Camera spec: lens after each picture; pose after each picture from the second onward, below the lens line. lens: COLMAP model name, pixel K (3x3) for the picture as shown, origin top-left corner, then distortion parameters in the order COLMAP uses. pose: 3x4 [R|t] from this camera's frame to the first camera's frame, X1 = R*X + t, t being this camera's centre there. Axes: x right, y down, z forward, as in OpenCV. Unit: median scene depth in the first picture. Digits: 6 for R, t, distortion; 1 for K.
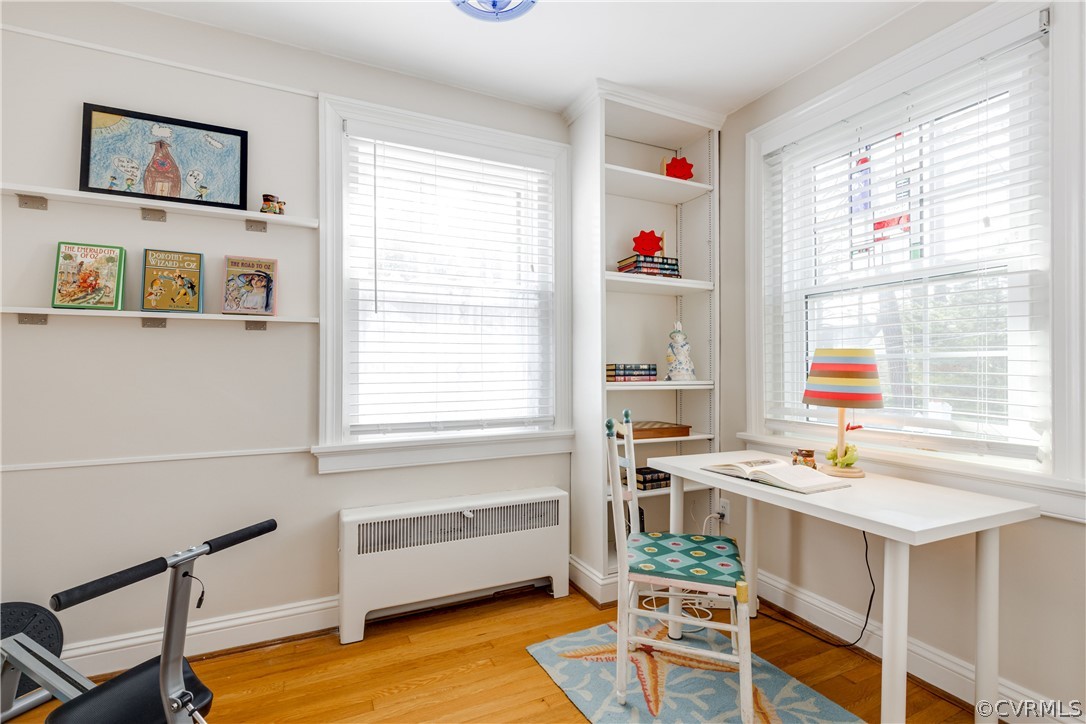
lens RADIAL K [[469.3, 0, 530.4], [0, 469.3, 373.2], [0, 0, 1]] dist [0.002844, 0.000167]
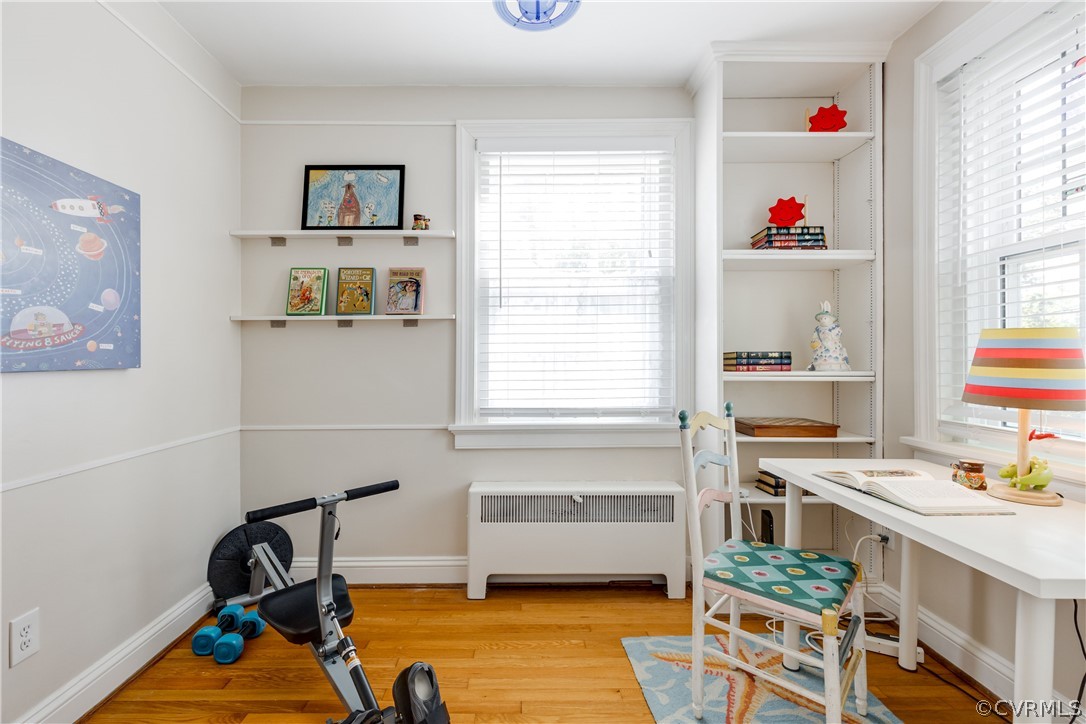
lens RADIAL K [[466.4, 0, 510.6], [0, 466.4, 362.1], [0, 0, 1]] dist [0.002142, 0.000490]
pose [[0.912267, -0.000211, -0.409596, 0.152634], [-0.000595, 0.999998, -0.001840, 0.002223], [0.409596, 0.001922, 0.912265, 0.003952]]
